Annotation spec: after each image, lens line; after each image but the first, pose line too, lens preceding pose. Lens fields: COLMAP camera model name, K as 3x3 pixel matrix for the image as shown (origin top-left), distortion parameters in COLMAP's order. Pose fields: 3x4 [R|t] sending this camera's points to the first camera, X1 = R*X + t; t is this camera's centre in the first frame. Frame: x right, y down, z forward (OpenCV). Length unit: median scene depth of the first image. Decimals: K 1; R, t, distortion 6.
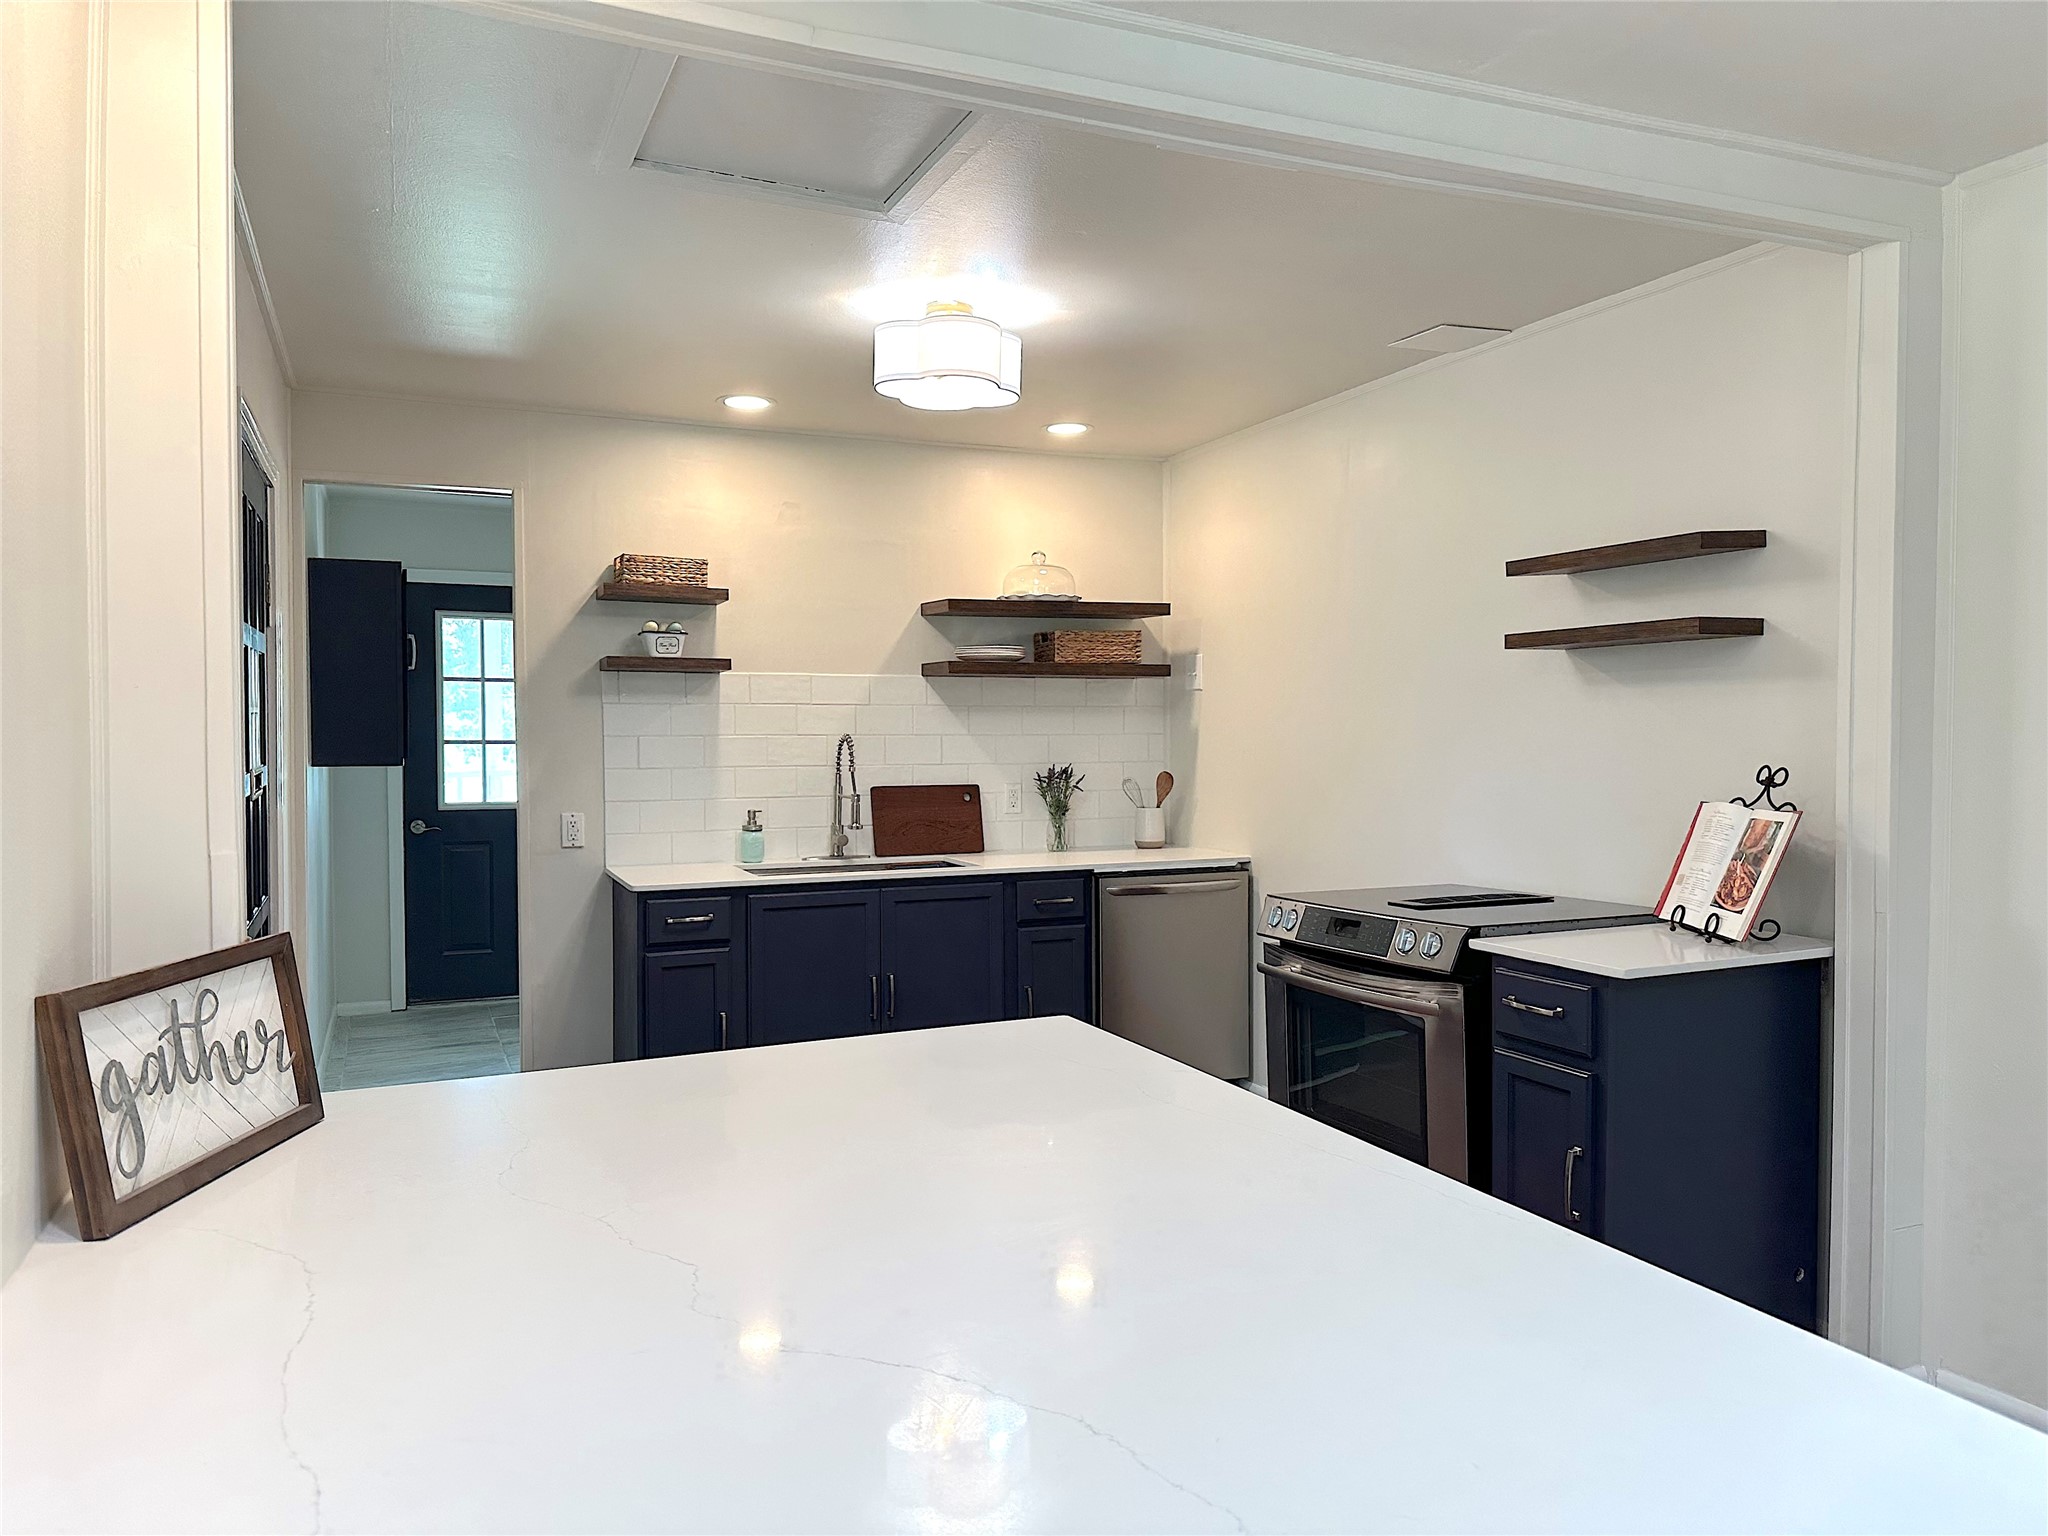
lens RADIAL K [[1436.2, 0, 1071.9], [0, 1436.2, 769.1], [0, 0, 1]] dist [0.075725, -0.199400]
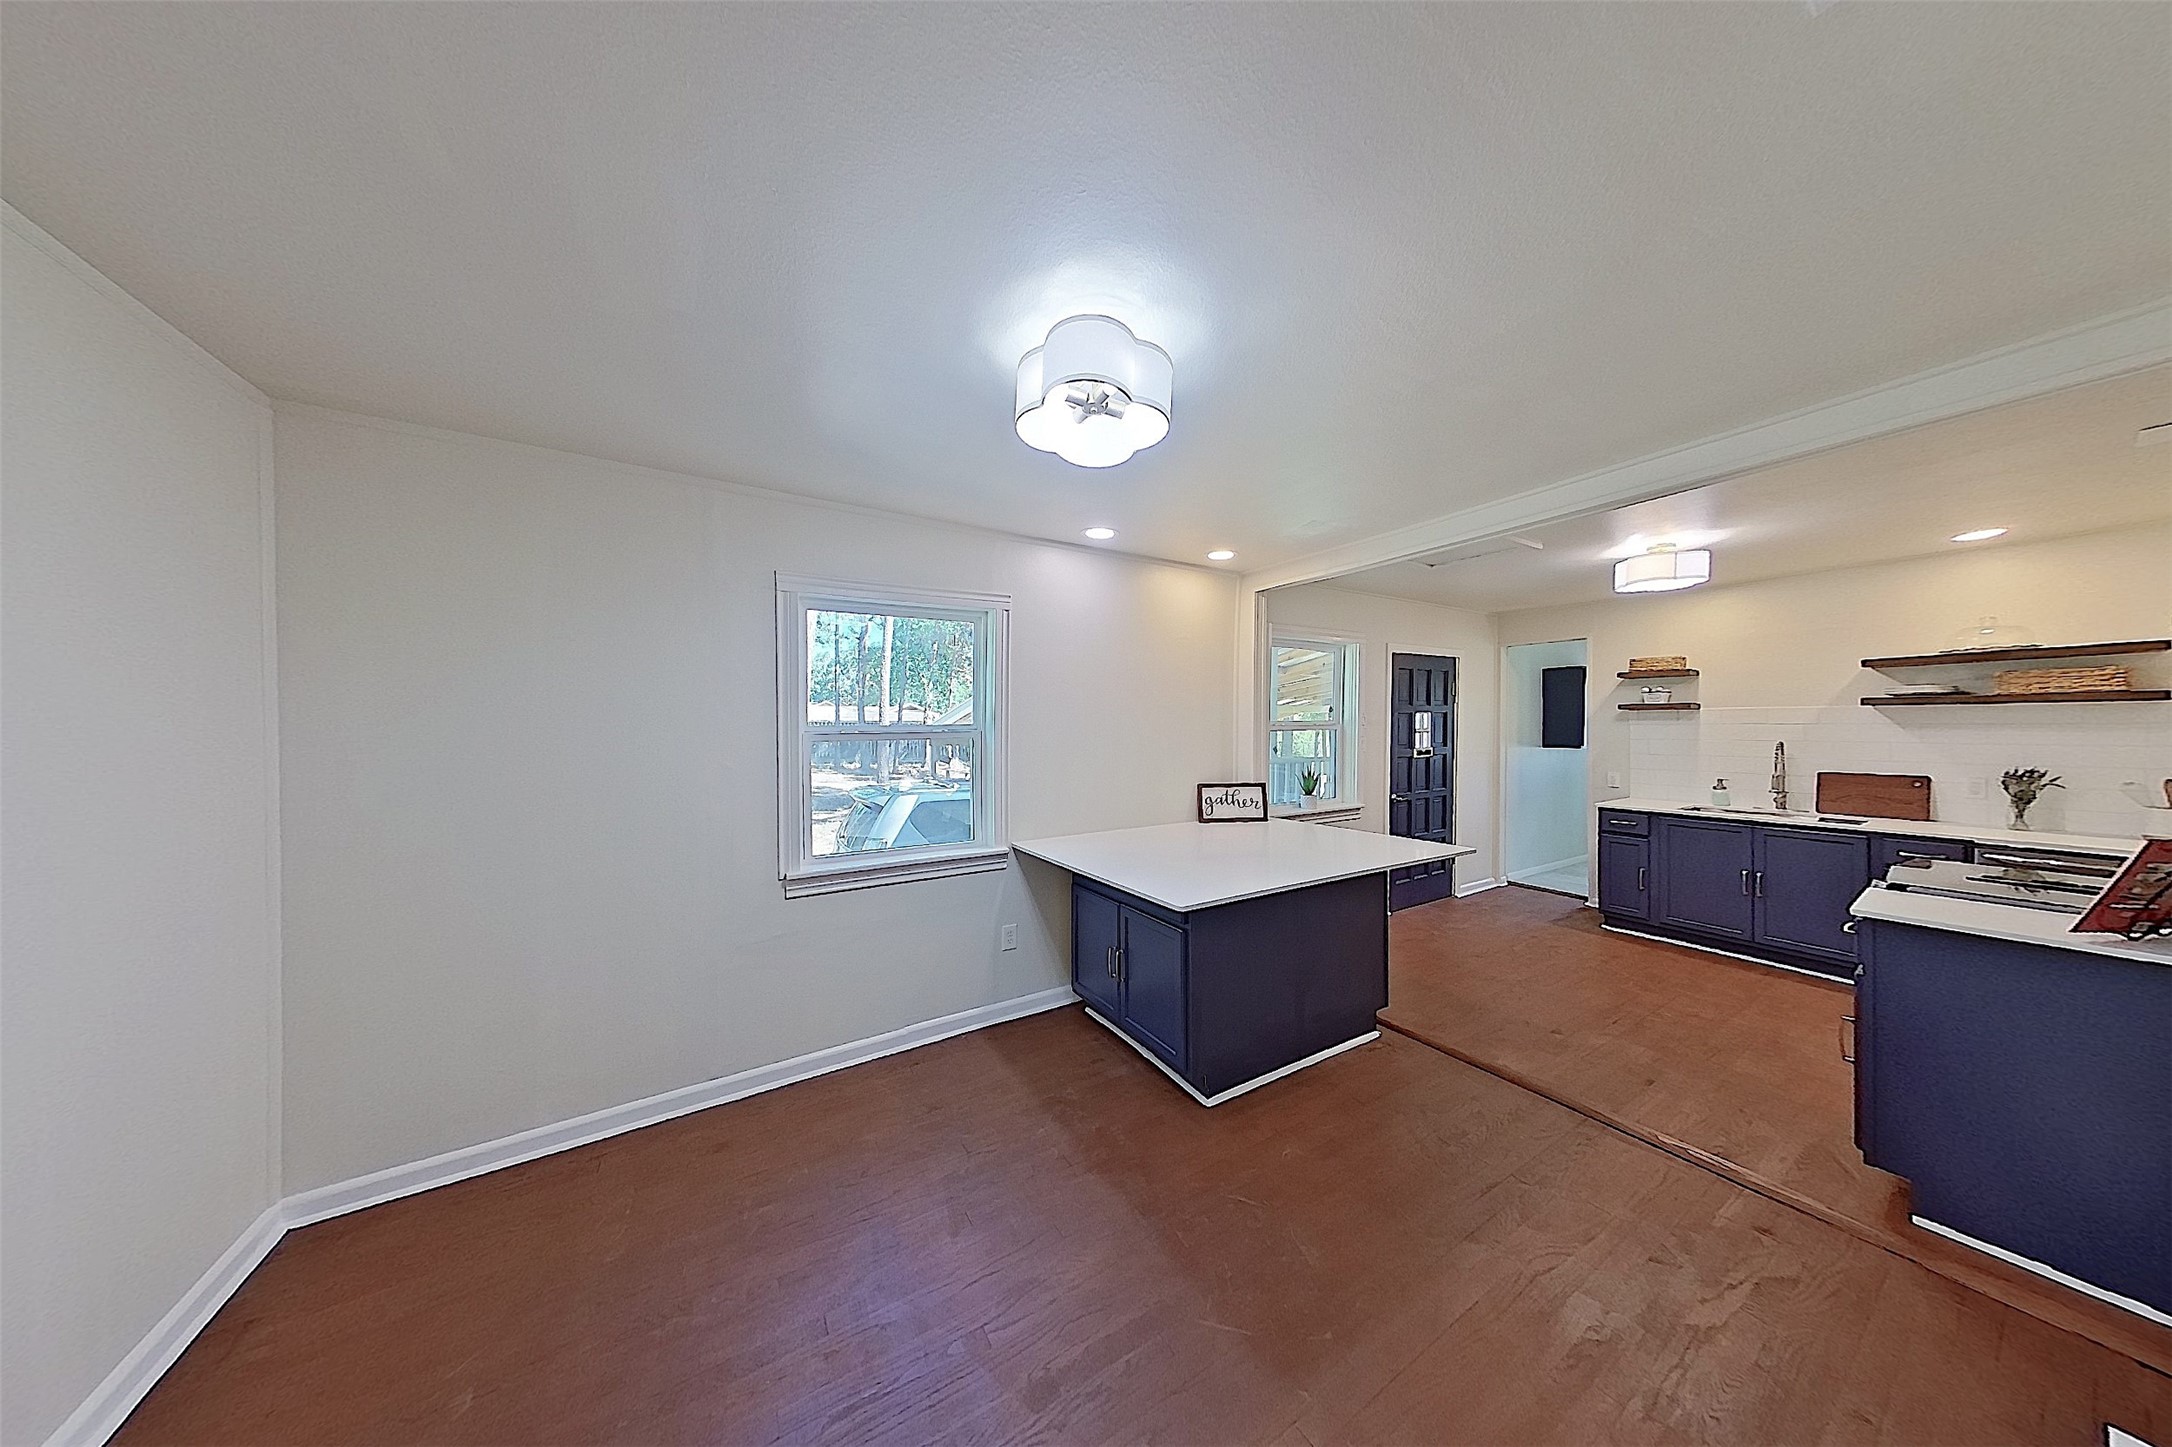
lens RADIAL K [[616.0, 0, 1086.0], [0, 616.0, 723.5], [0, 0, 1]] dist [0.000203, 0.000017]
pose [[0.113498, 0.002063, -0.993536, 0.522044], [-0.022498, 0.999747, -0.000495, -0.026653], [0.993283, 0.022409, 0.113516, 0.045016]]
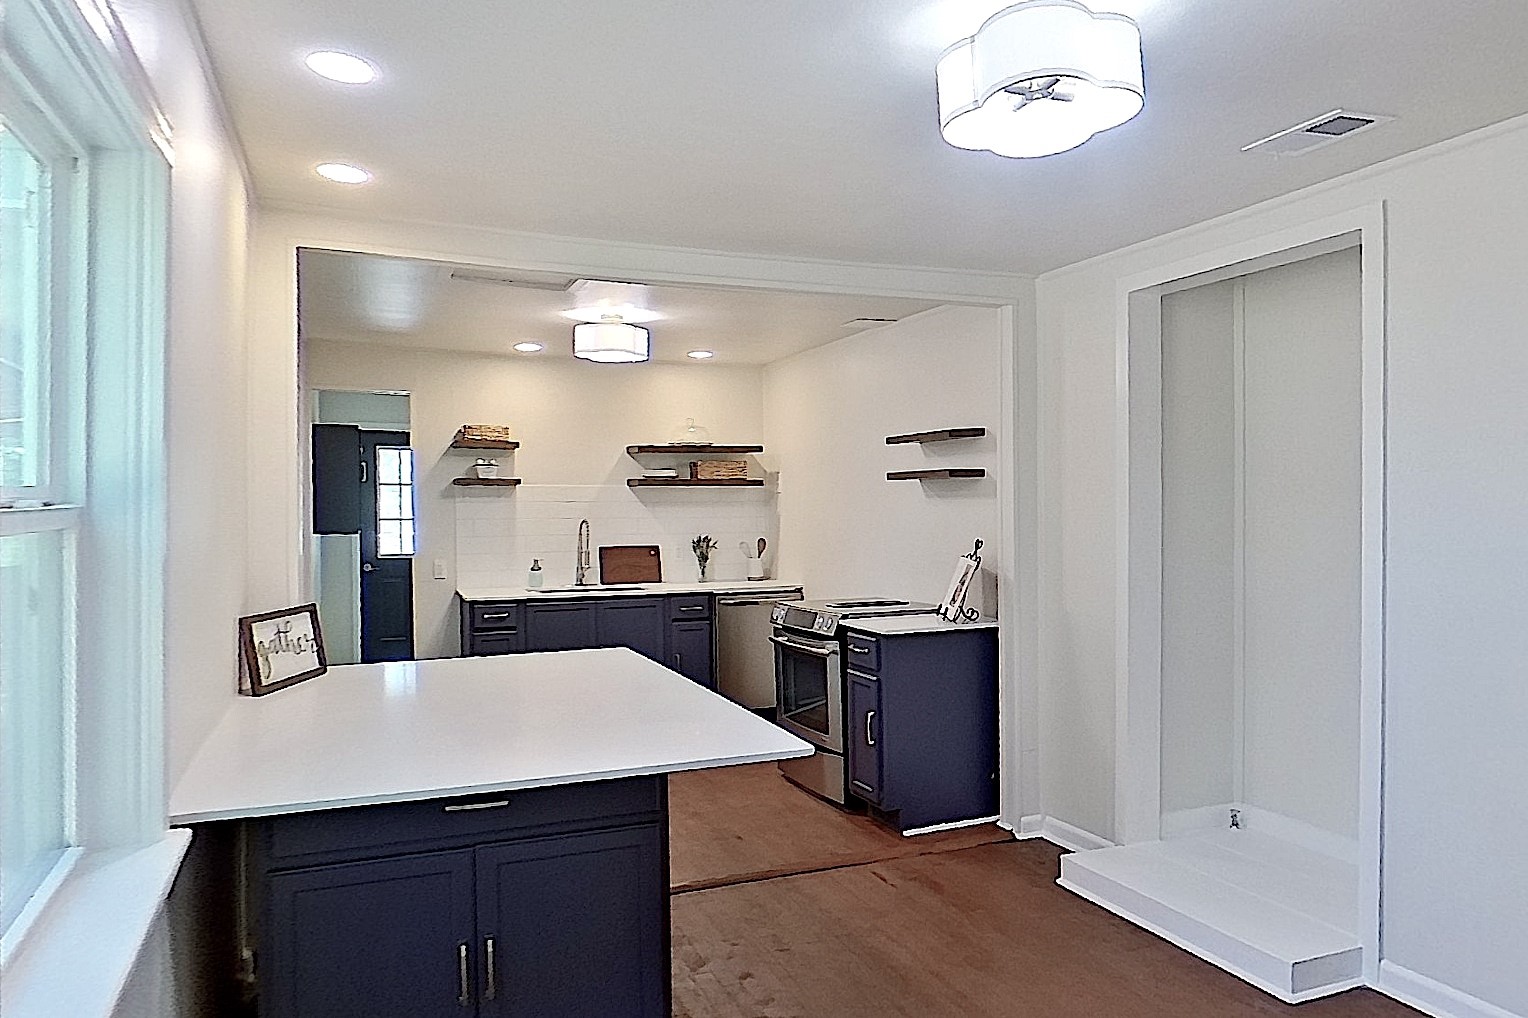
lens RADIAL K [[1022.9, 0, 764.0], [0, 1022.9, 509.0], [0, 0, 1]] dist [-0.001859, -0.000122]
pose [[0.998995, 0.000266, -0.044824, 0.138309], [-0.001215, 0.999775, -0.021161, -0.008619], [0.044808, 0.021194, 0.998771, -0.317422]]
